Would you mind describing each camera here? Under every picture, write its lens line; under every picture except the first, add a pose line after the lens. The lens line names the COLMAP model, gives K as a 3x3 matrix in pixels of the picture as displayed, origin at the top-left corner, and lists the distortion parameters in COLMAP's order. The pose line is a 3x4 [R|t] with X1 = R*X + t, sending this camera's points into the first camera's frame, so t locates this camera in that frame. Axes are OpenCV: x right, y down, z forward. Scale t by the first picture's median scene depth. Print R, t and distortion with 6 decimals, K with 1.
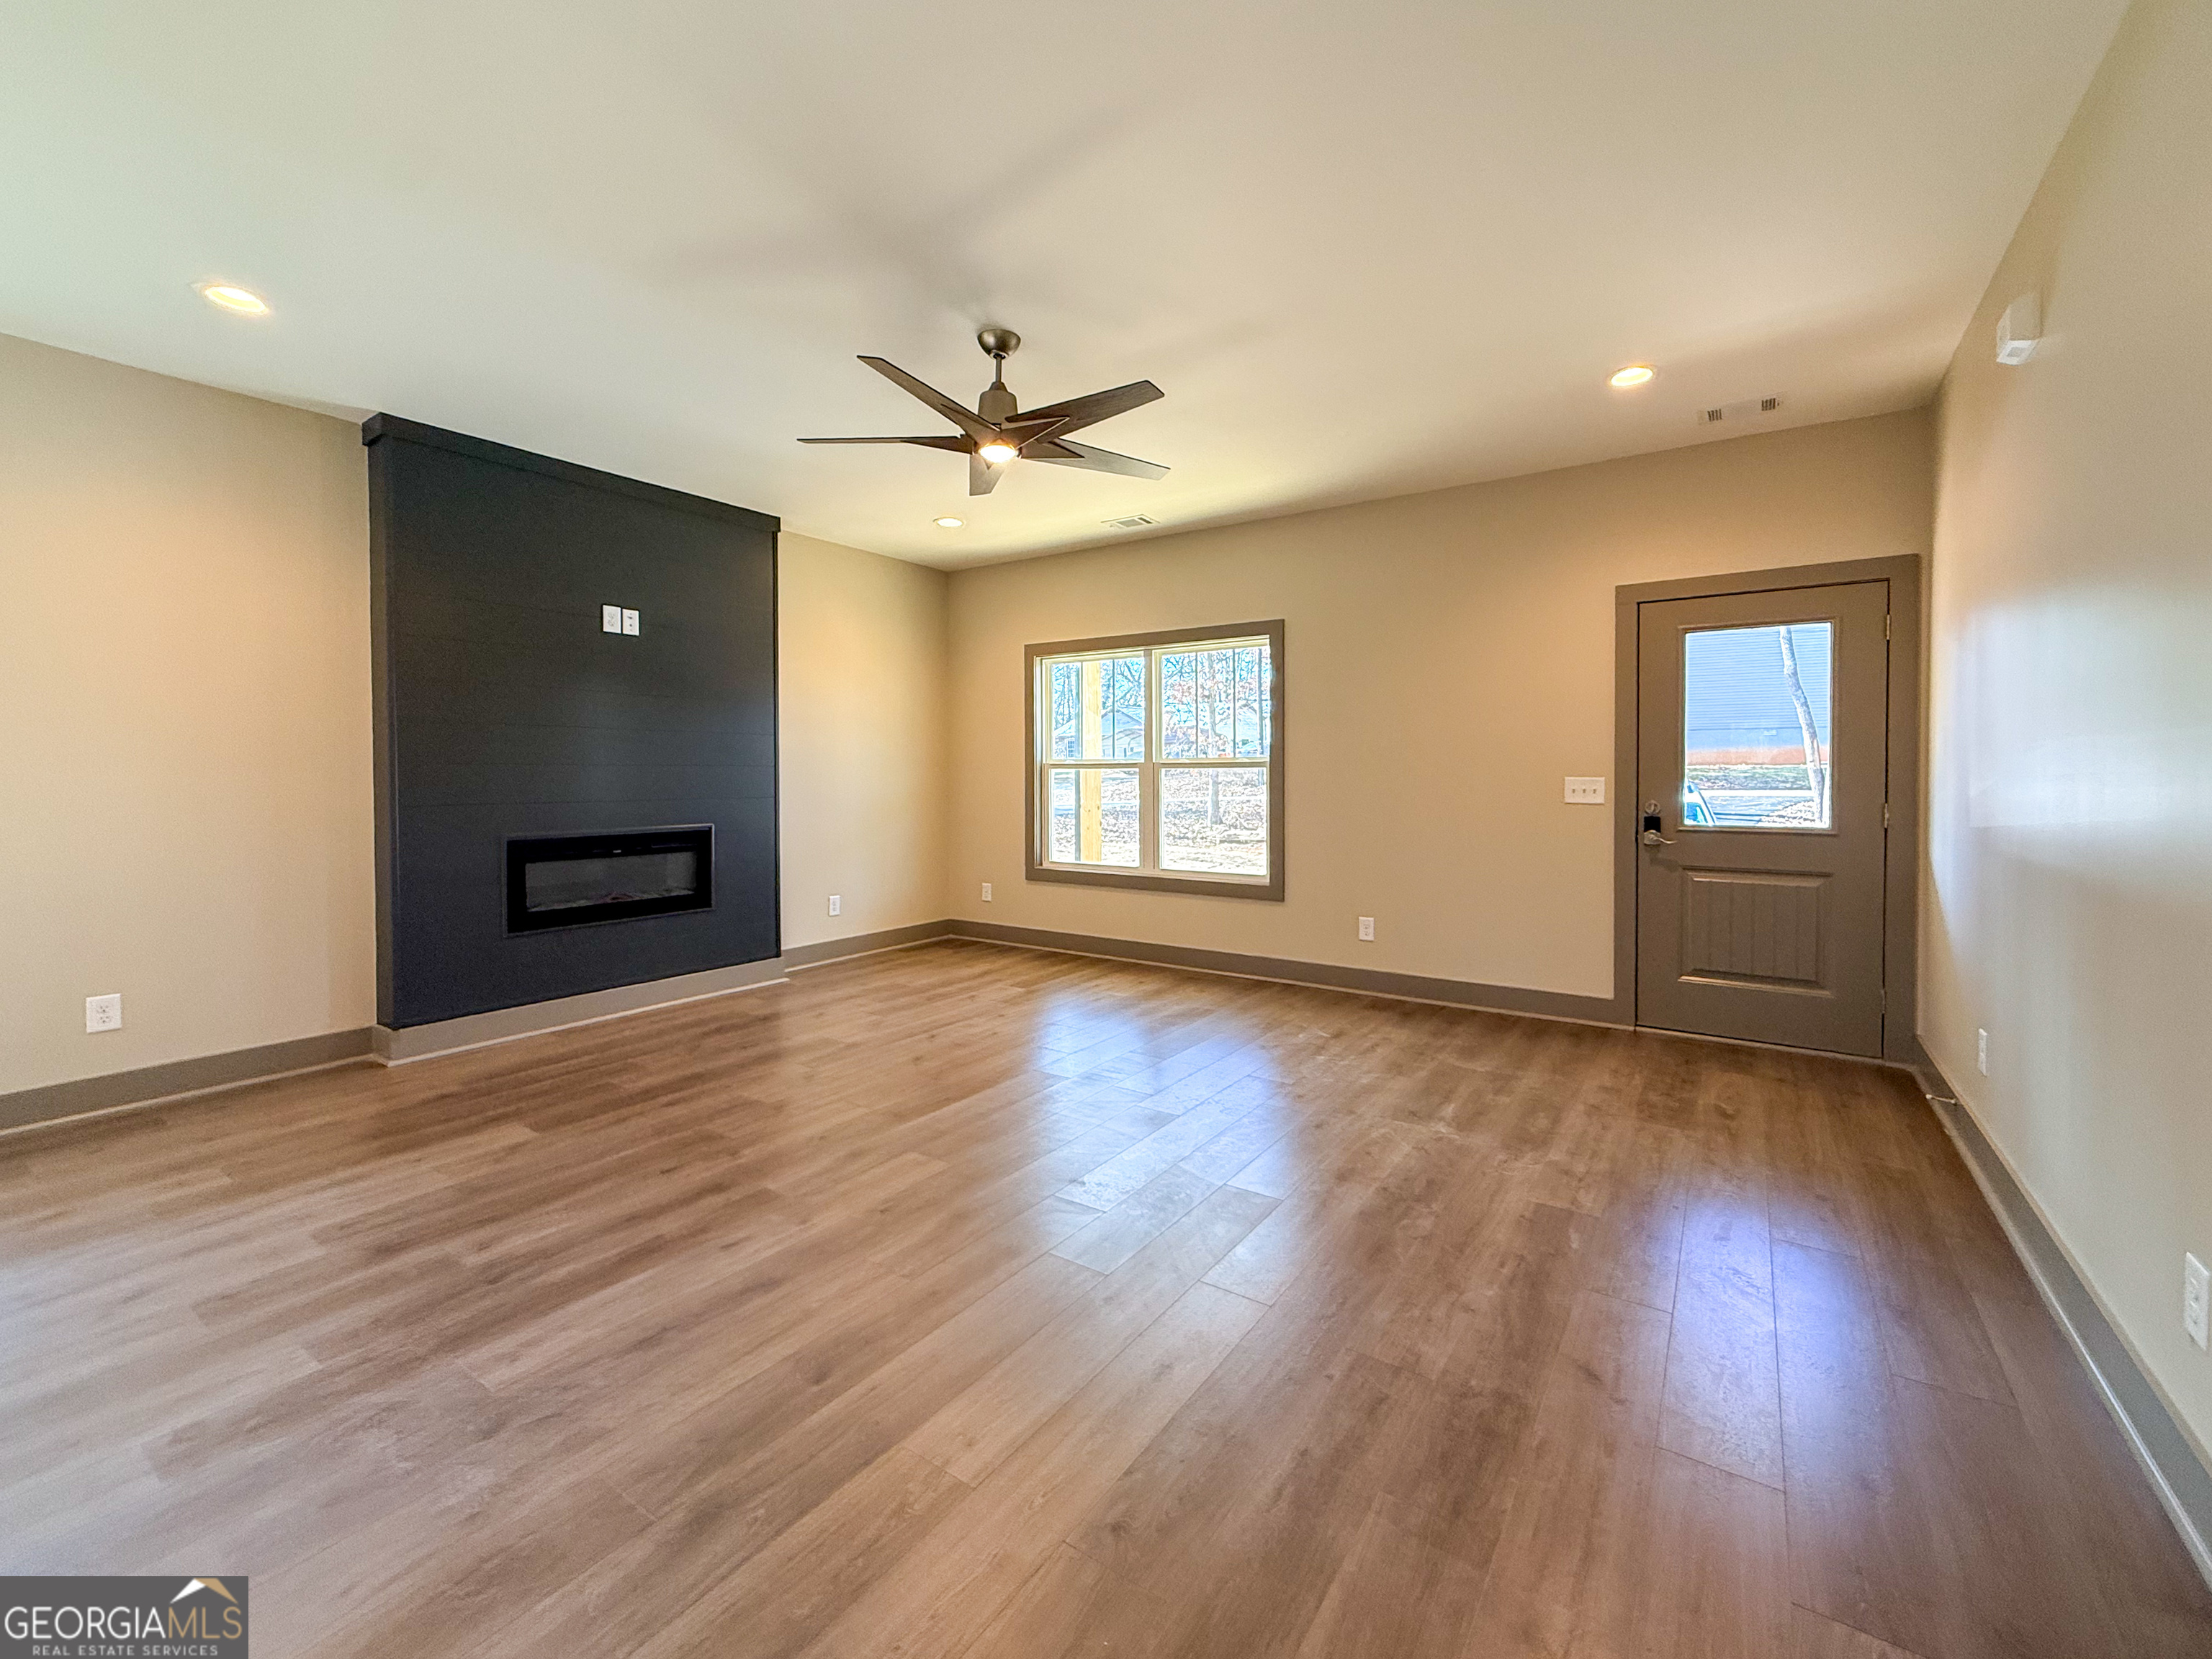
lens RADIAL K [[937.4, 0, 1107.9], [0, 937.4, 795.7], [0, 0, 1]] dist [0.000232, -0.000008]
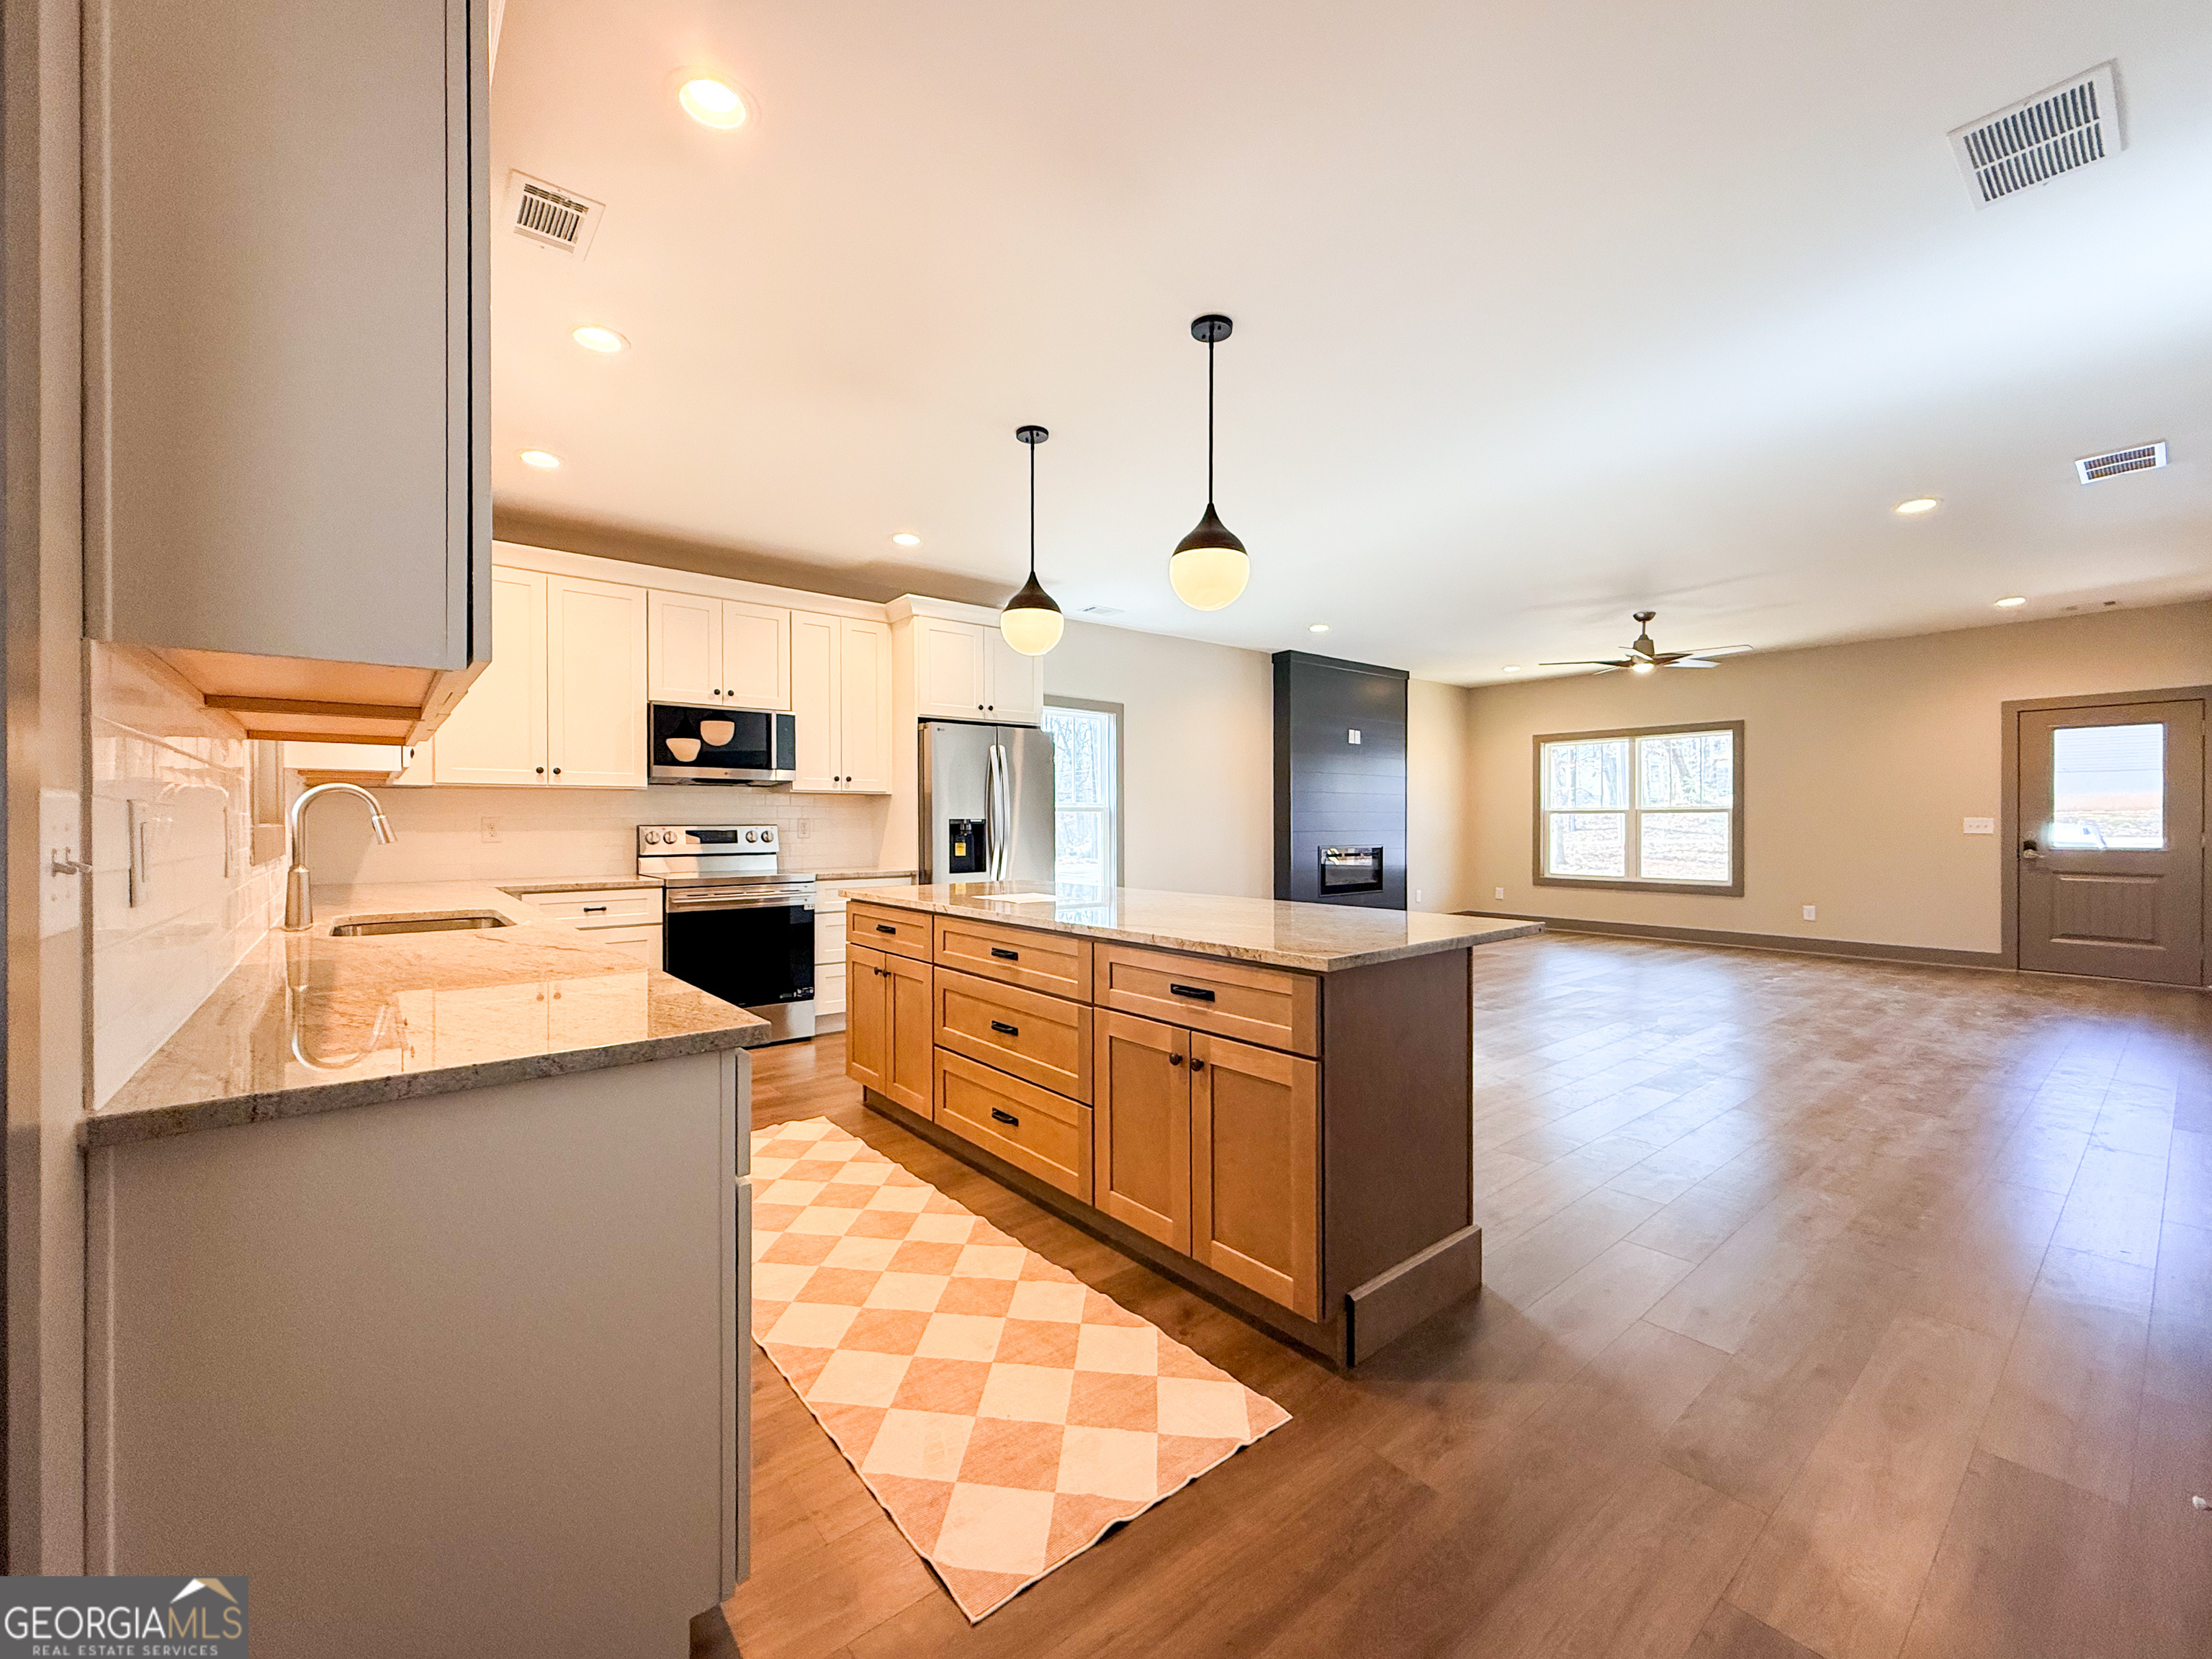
lens RADIAL K [[896.4, 0, 1106.0], [0, 896.4, 829.5], [0, 0, 1]] dist [0.001196, 0.000198]
pose [[0.957583, 0.002432, -0.288147, -0.409113], [-0.006266, 0.999904, -0.012384, 0.024393], [0.288089, 0.013665, 0.957506, -0.770789]]
